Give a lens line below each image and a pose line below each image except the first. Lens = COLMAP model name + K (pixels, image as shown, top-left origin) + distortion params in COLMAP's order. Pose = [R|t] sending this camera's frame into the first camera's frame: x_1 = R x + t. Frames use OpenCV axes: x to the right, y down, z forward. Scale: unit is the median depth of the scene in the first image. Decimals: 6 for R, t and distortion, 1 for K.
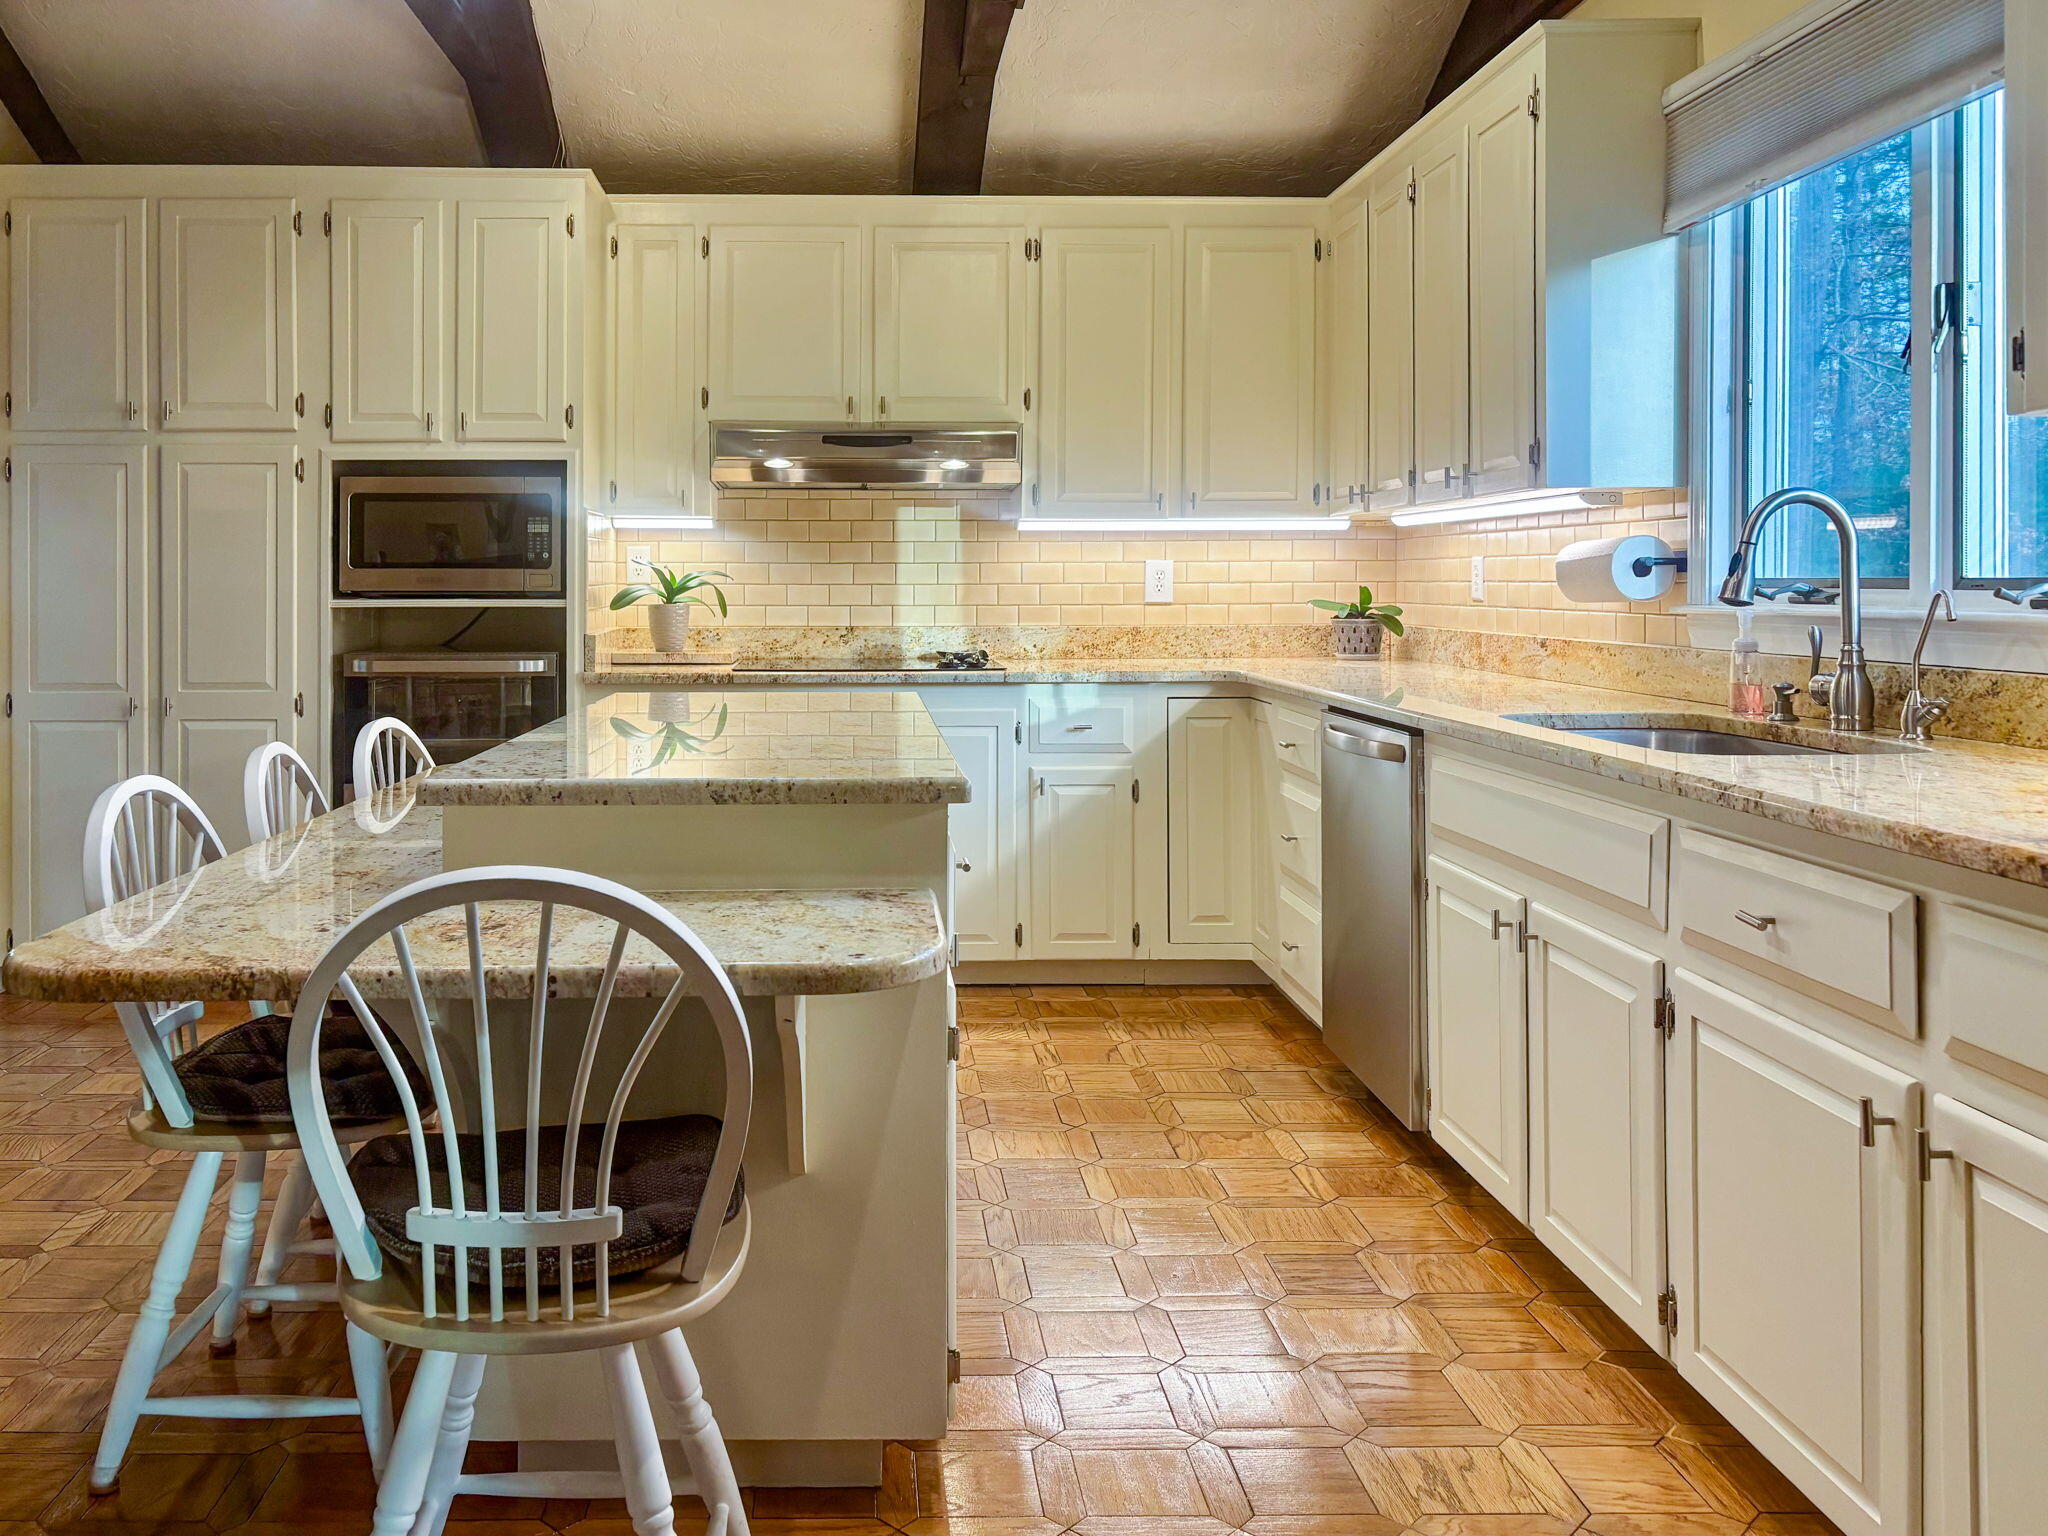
lens RADIAL K [[1560.4, 0, 891.5], [0, 1560.4, 587.0], [0, 0, 1]] dist [-0.000561, 0.010685]
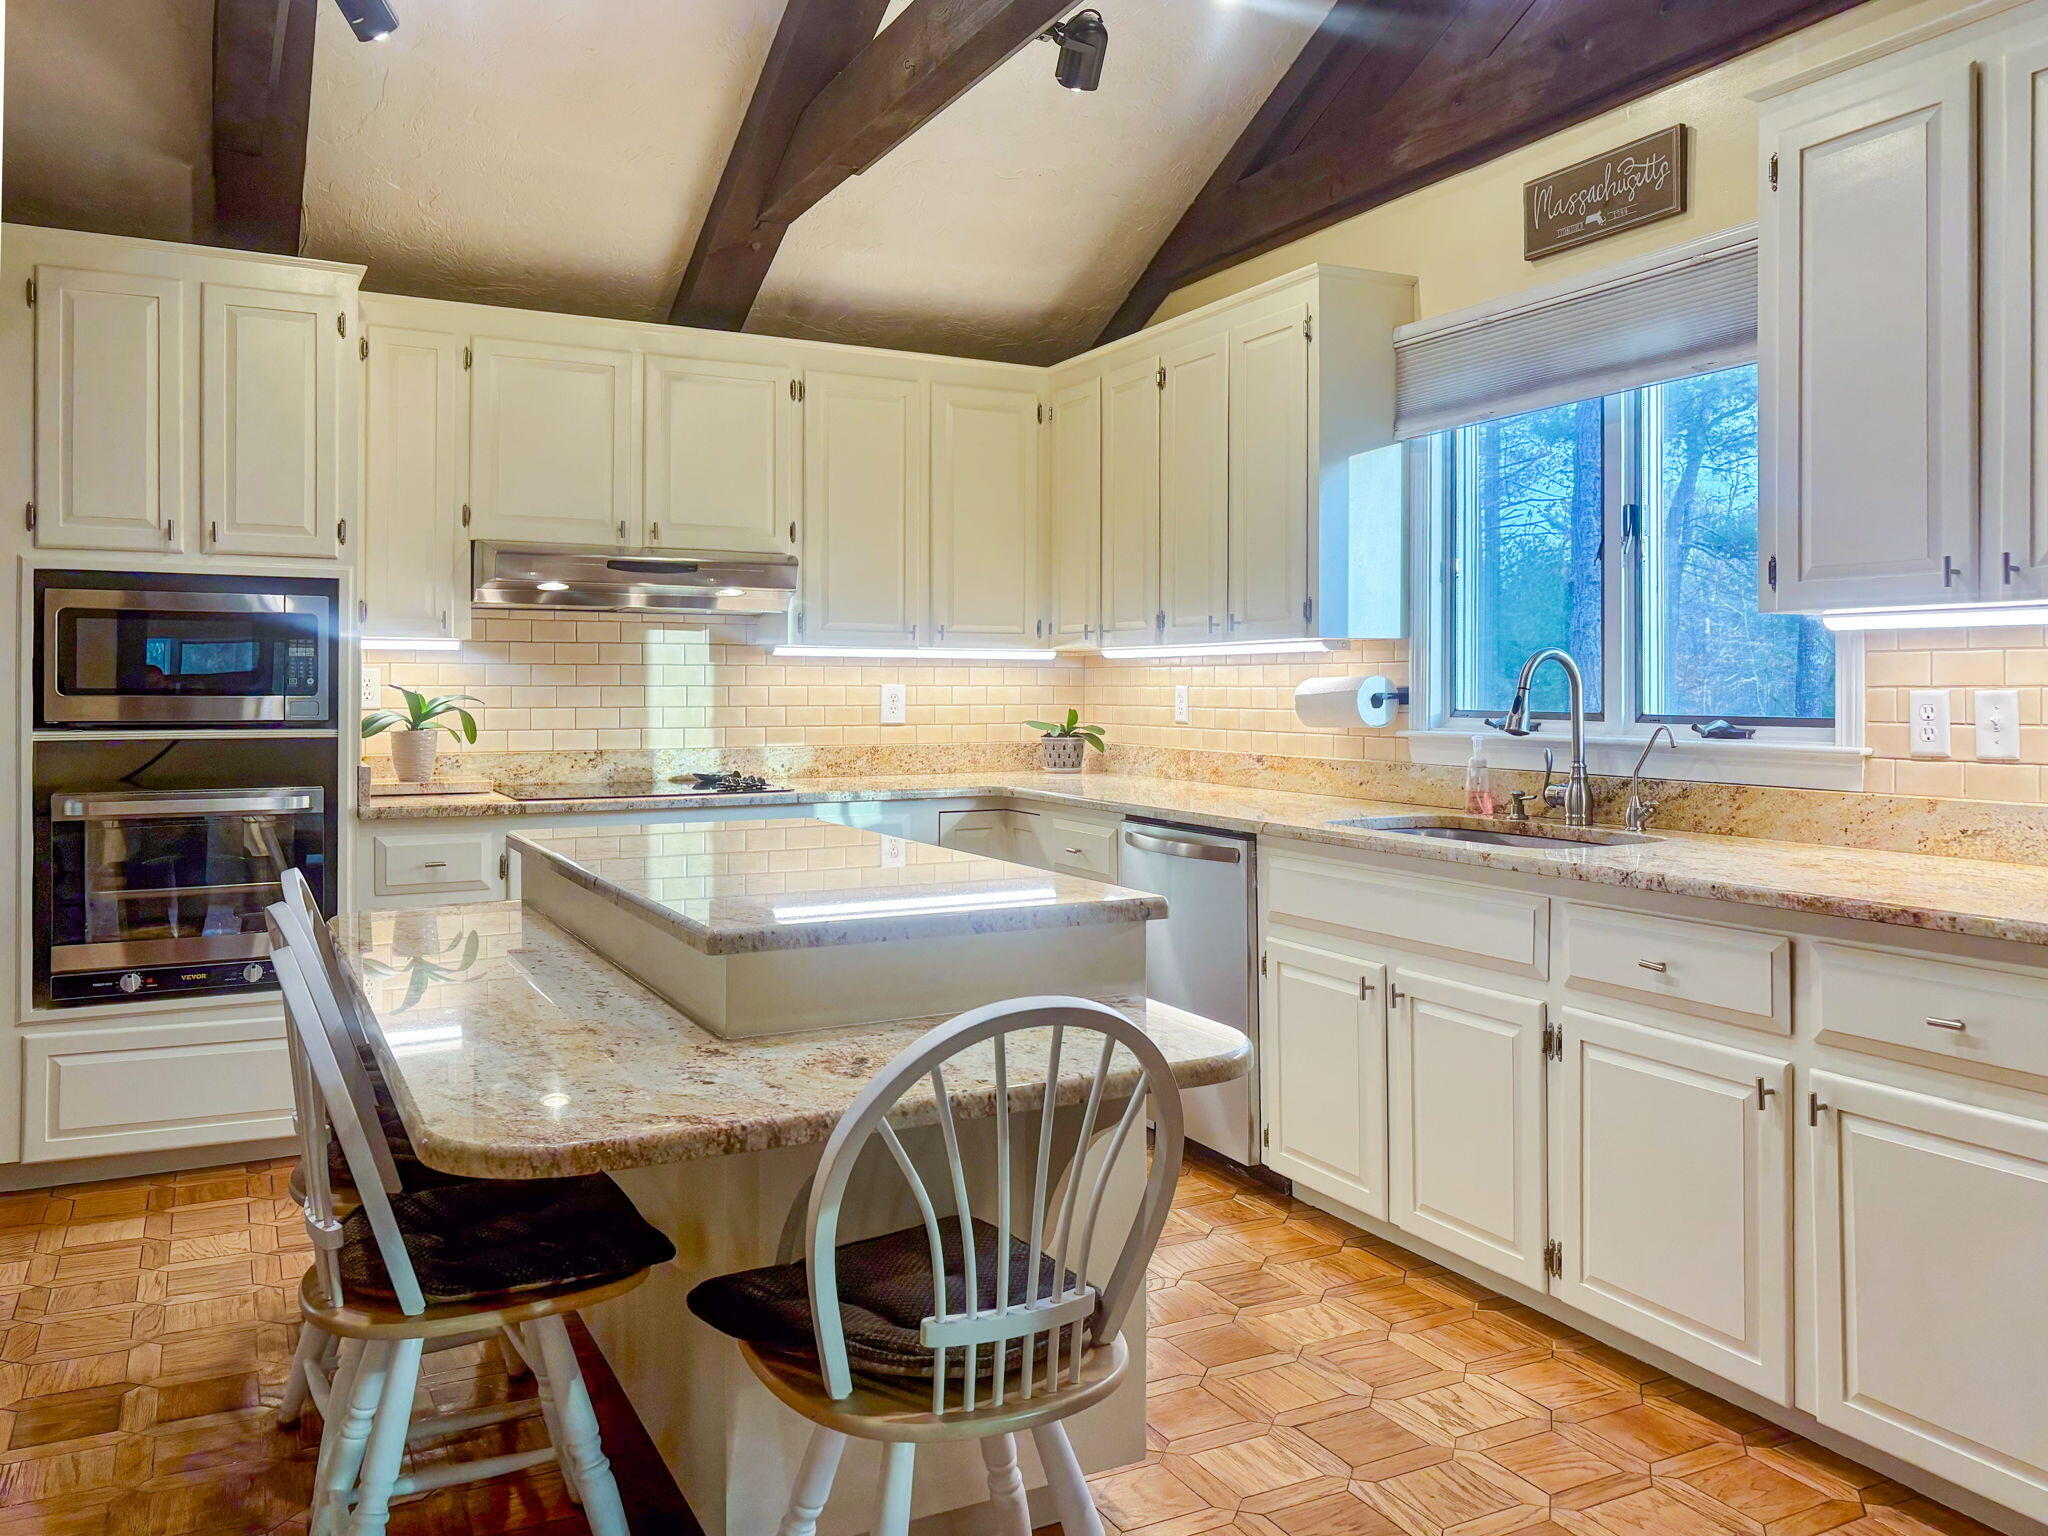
lens RADIAL K [[1548.6, 0, 1026.7], [0, 1548.6, 683.6], [0, 0, 1]] dist [0.008690, -0.002113]
pose [[0.895722, 0.002765, 0.444606, -0.251997], [-0.001314, 0.999993, -0.003573, -0.016143], [-0.444612, 0.002617, 0.895719, -0.004653]]
